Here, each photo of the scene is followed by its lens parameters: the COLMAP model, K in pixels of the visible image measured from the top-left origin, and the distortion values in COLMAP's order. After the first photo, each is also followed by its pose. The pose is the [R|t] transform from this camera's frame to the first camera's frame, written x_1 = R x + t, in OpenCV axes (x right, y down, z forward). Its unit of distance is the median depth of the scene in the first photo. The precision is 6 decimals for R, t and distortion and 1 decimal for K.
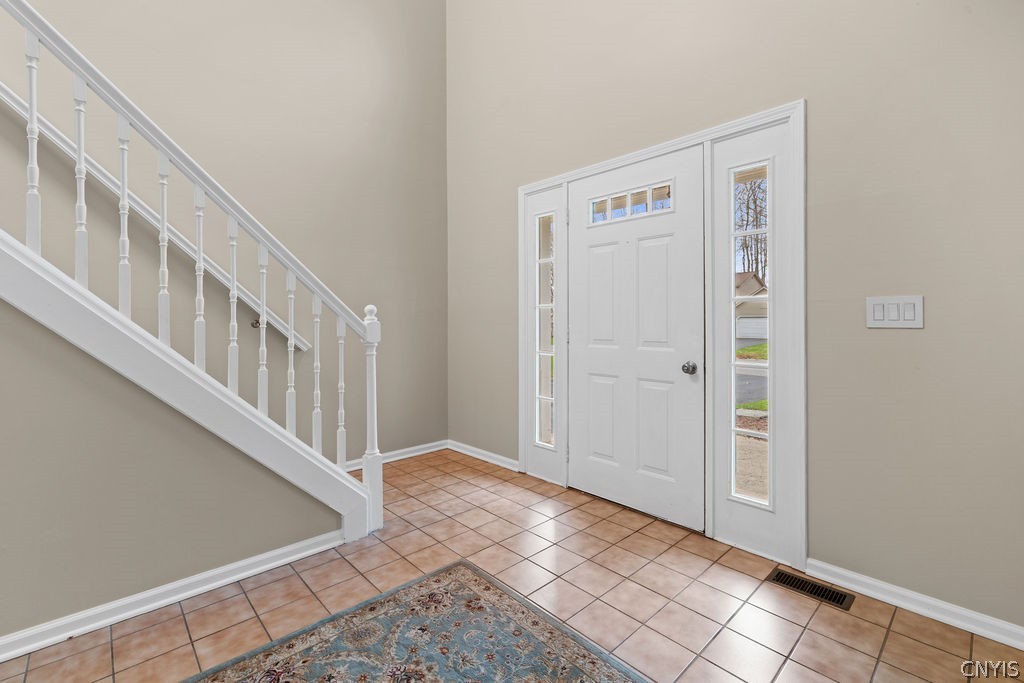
lens RADIAL K [[449.3, 0, 502.8], [0, 449.3, 322.9], [0, 0, 1]] dist [-0.000676, -0.000247]
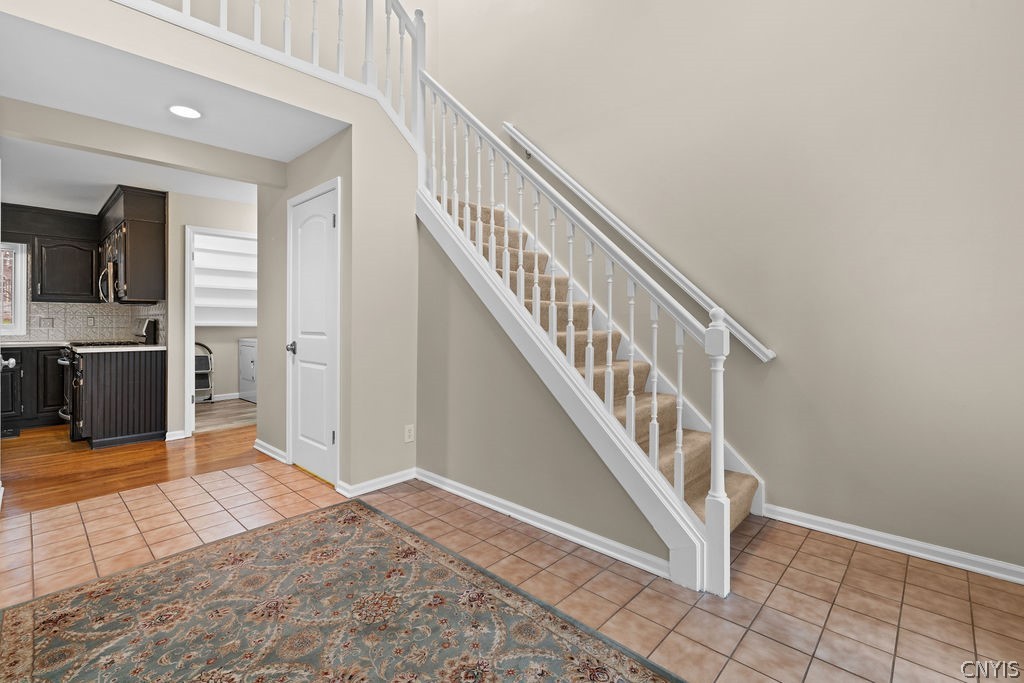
lens RADIAL K [[449.3, 0, 508.8], [0, 449.3, 330.8], [0, 0, 1]] dist [-0.000676, -0.000247]
pose [[0.076420, 0.010597, -0.997019, 0.535844], [-0.009059, 0.999910, 0.009933, -0.004359], [0.997035, 0.008273, 0.076509, 0.661751]]
